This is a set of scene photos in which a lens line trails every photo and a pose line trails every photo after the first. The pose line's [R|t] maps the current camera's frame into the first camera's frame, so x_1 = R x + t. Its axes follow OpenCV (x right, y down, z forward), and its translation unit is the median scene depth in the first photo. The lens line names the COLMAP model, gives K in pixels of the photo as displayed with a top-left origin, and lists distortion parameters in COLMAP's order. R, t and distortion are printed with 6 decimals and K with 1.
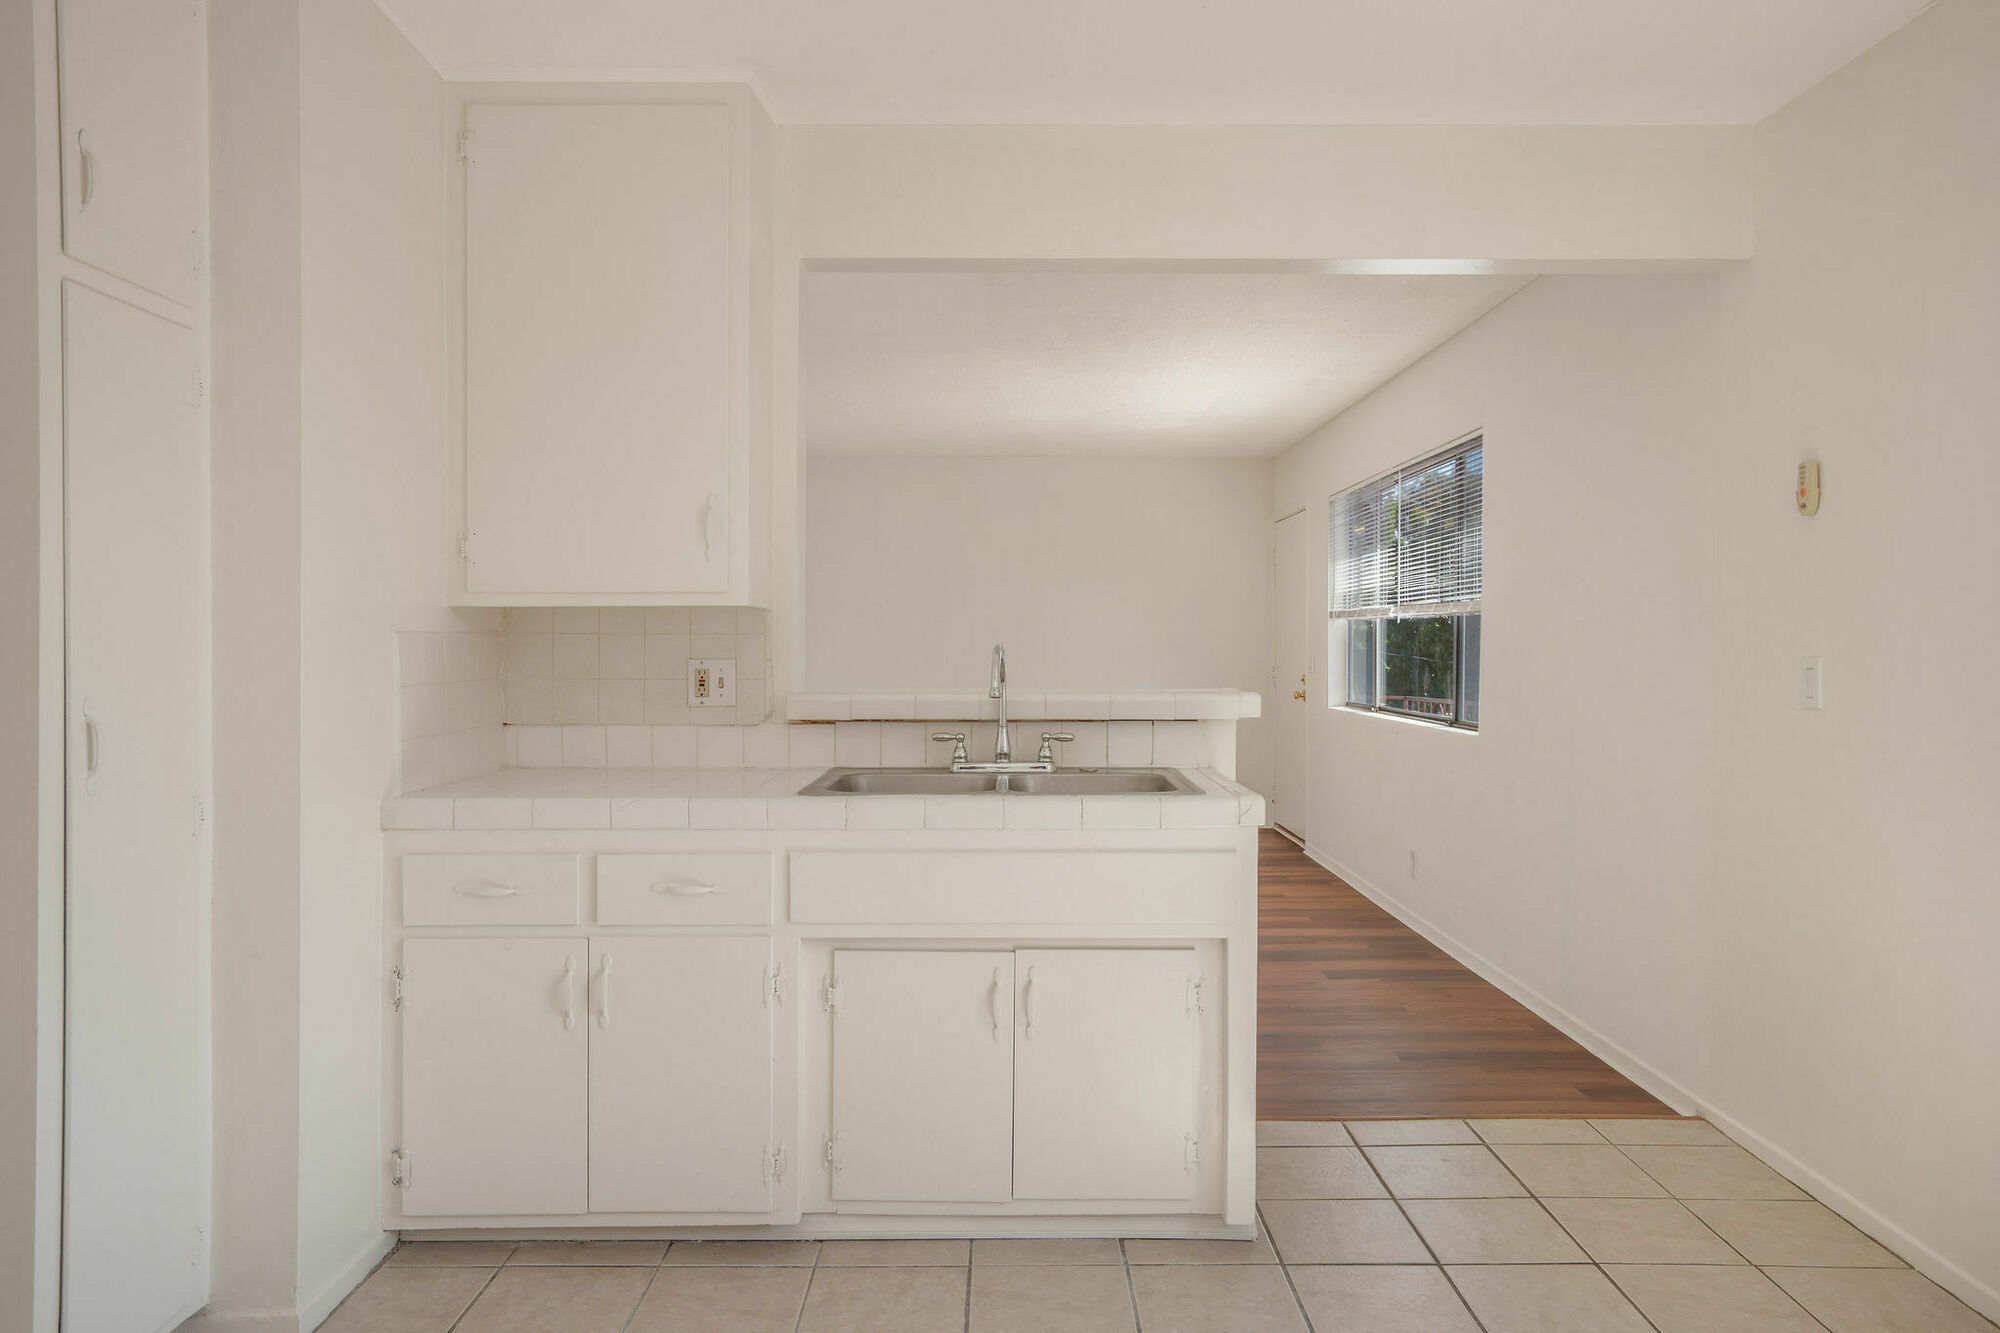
lens RADIAL K [[1338.5, 0, 1008.1], [0, 1338.5, 663.9], [0, 0, 1]] dist [0.000895, 0.002352]
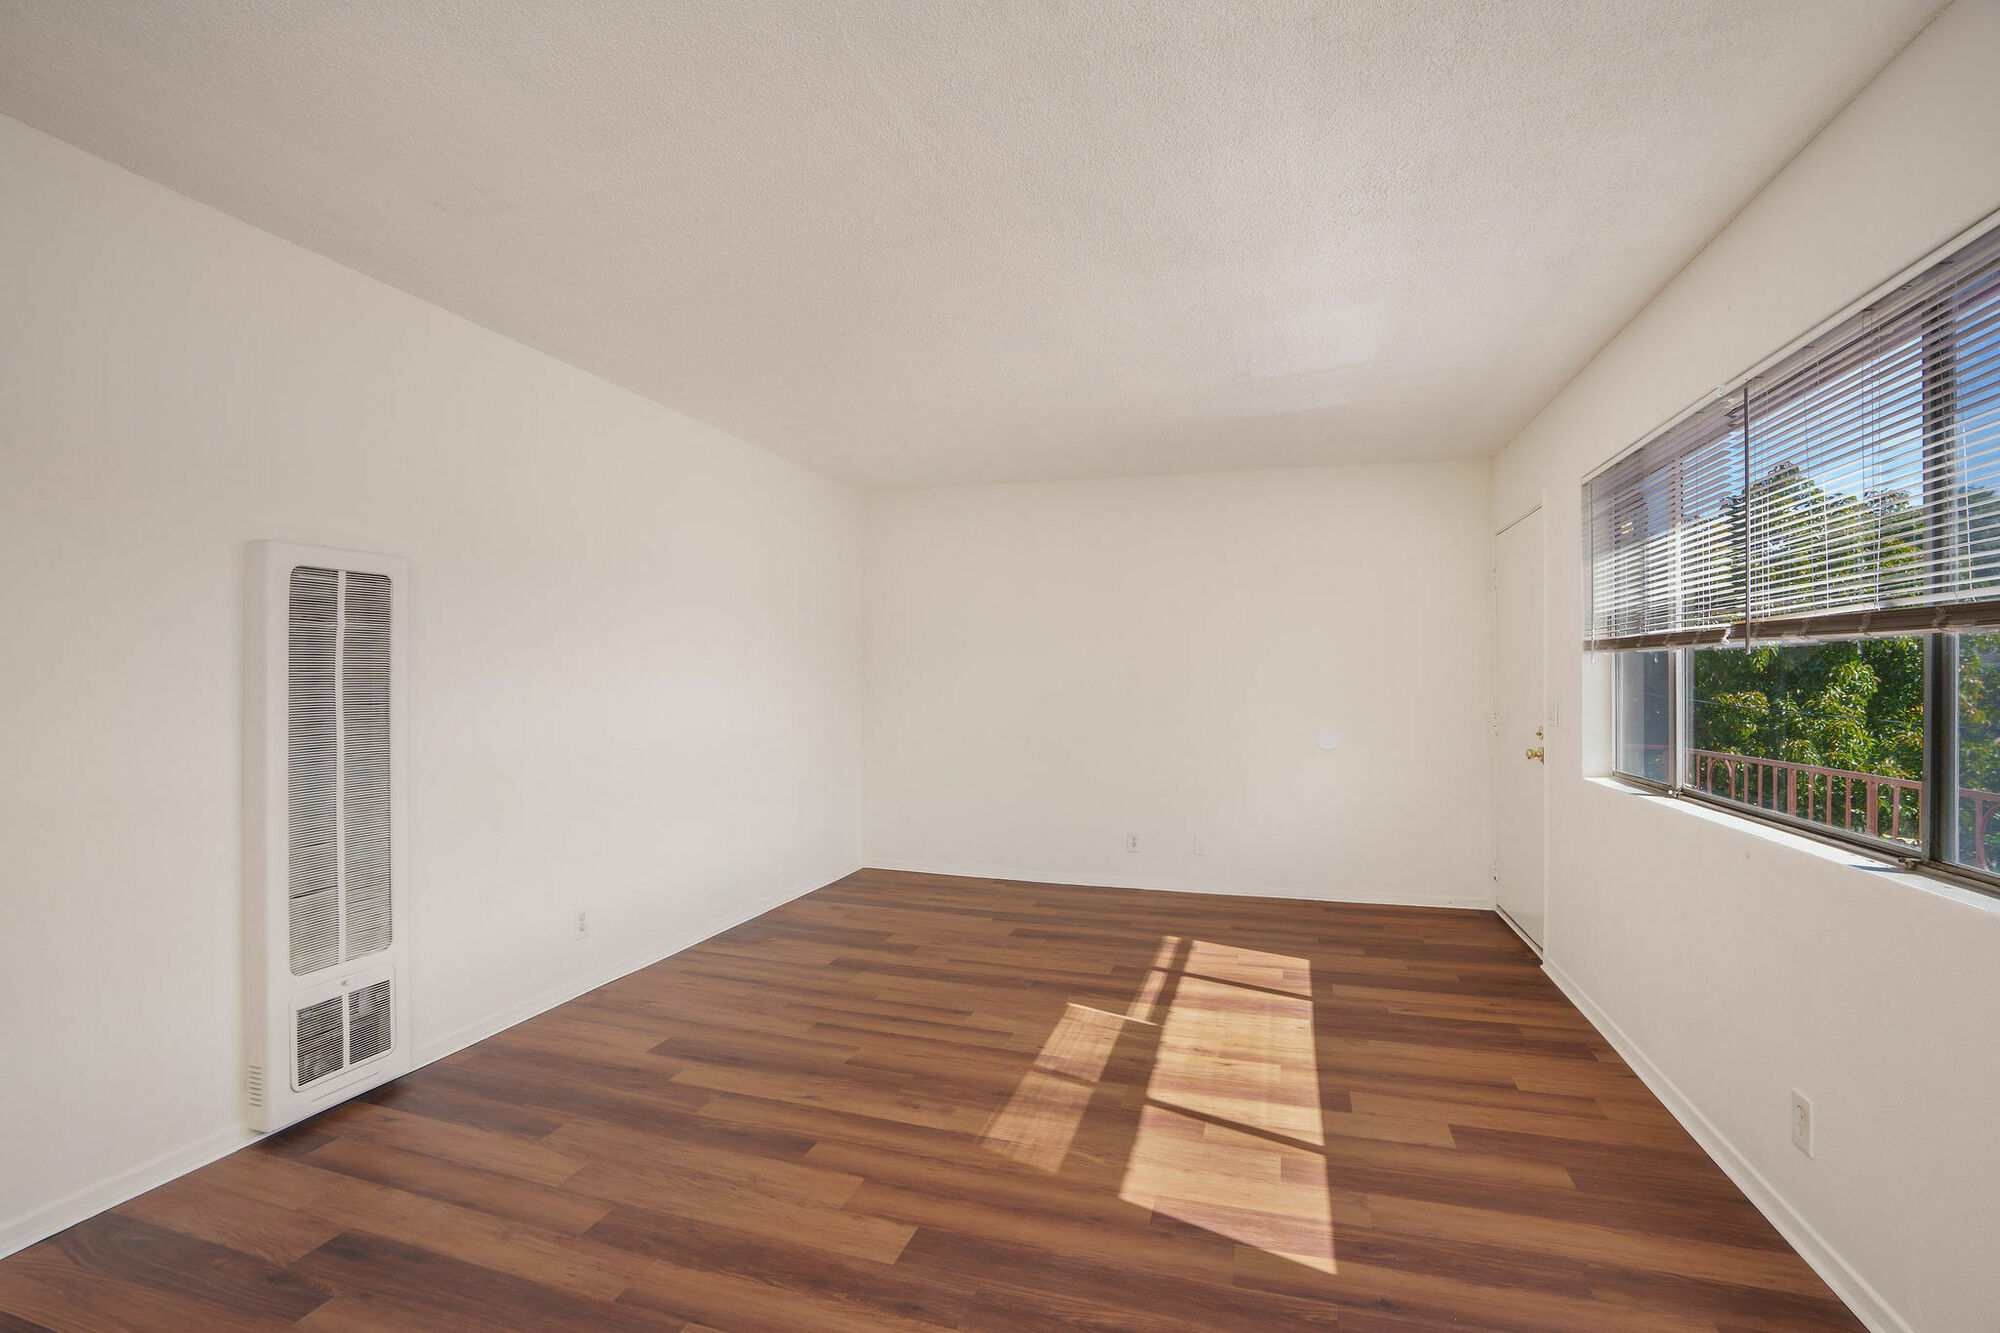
lens RADIAL K [[938.5, 0, 1010.9], [0, 938.5, 677.3], [0, 0, 1]] dist [-0.024753, 0.006115]
pose [[0.961709, 0.001252, -0.274070, 0.092097], [-0.005747, 0.999862, -0.015598, -0.011612], [0.274013, 0.016576, 0.961583, 0.486753]]
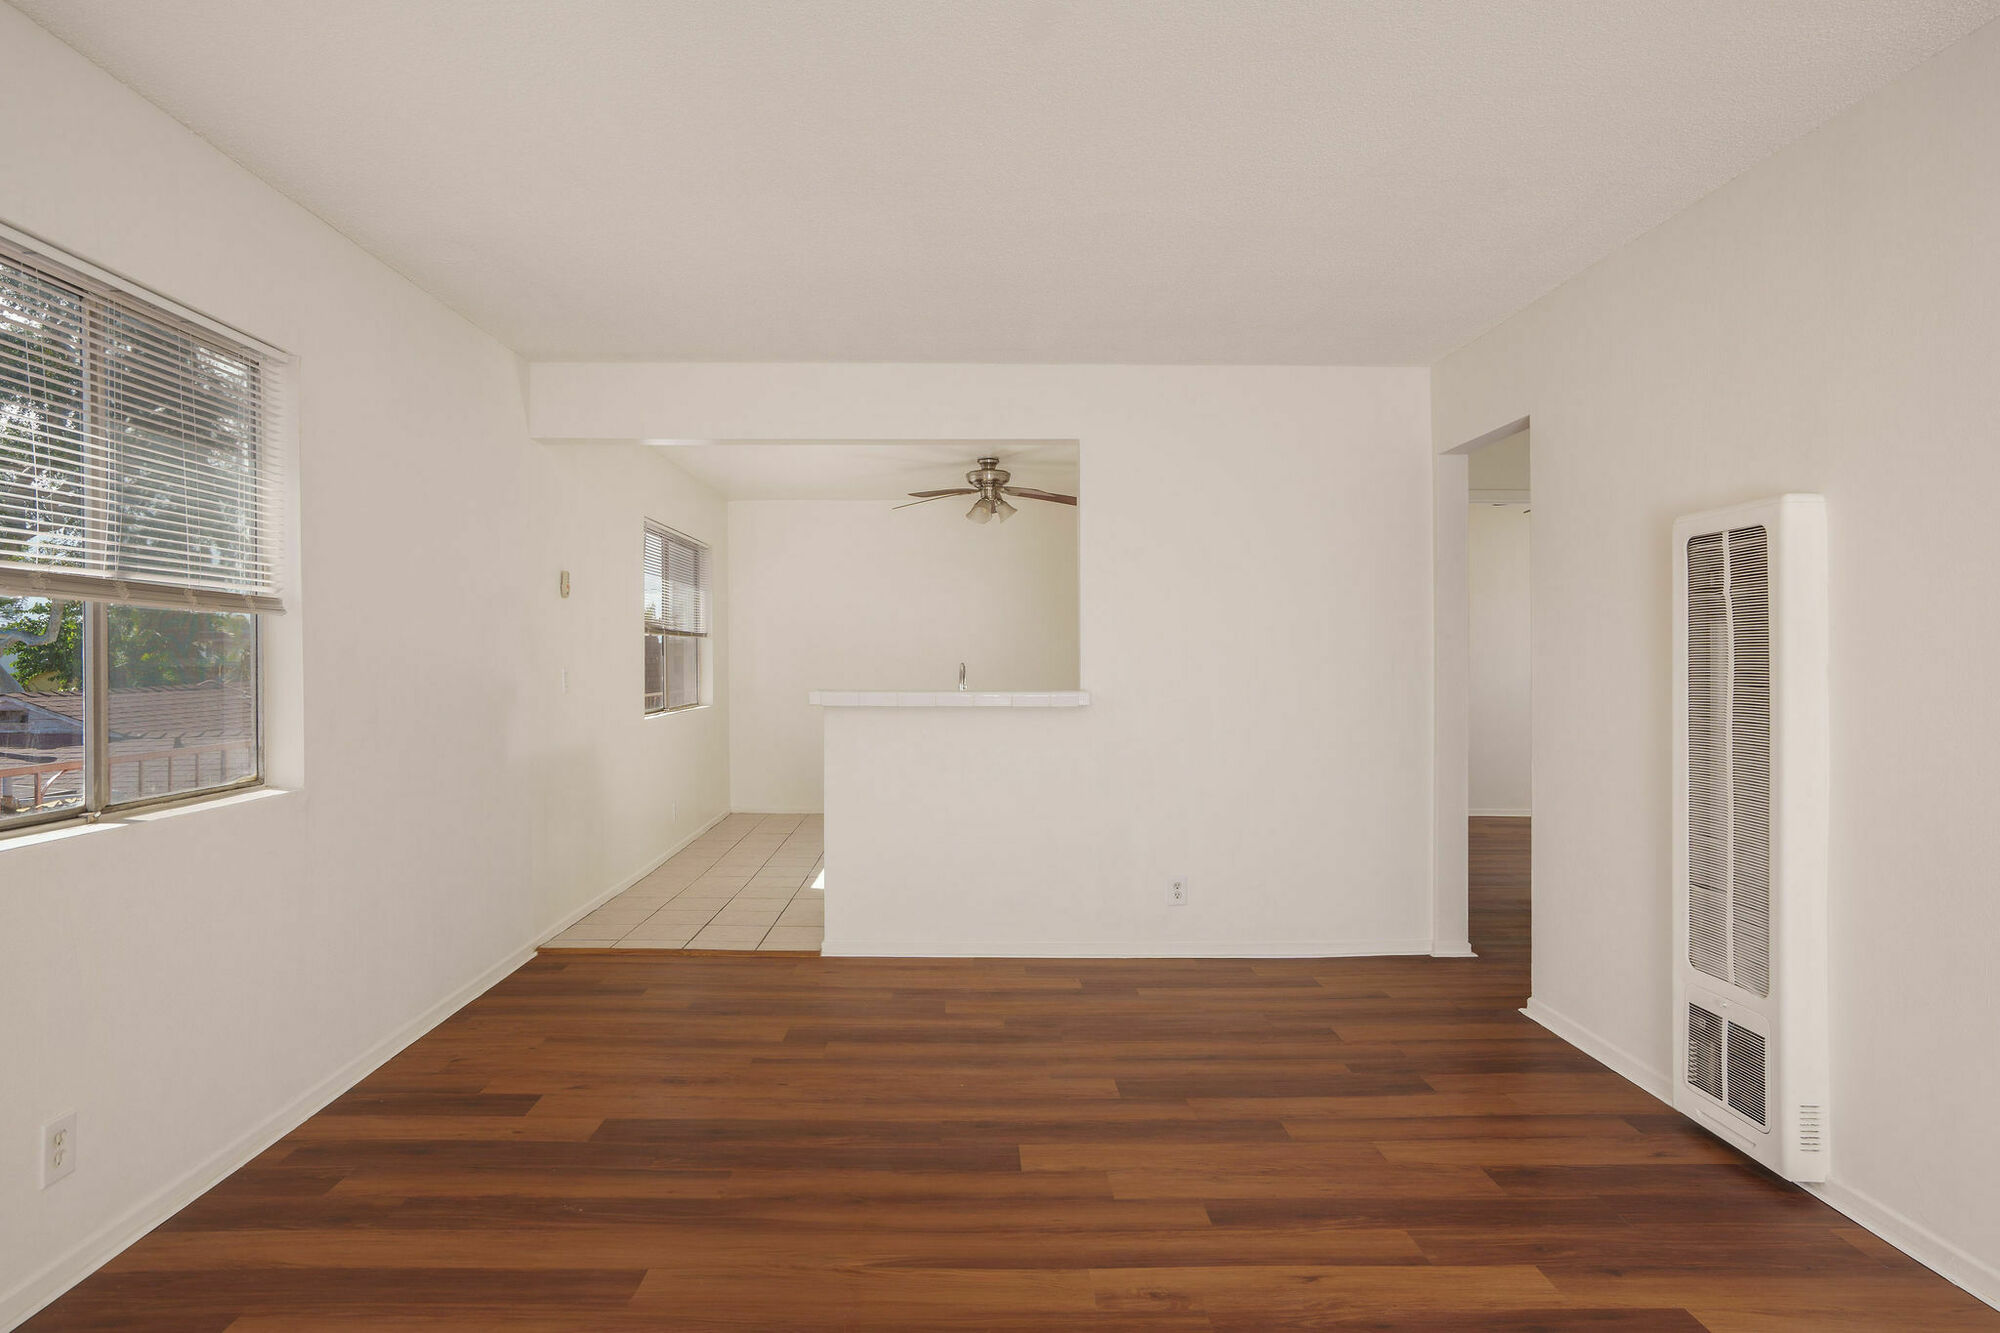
lens RADIAL K [[1124.2, 0, 942.0], [0, 1124.2, 664.2], [0, 0, 1]] dist [0.052439, 0.001231]
pose [[-0.999873, -0.009927, 0.012489, 0.005096], [-0.009796, 0.999897, 0.010506, -0.013623], [-0.012592, 0.010382, -0.999867, 1.150577]]
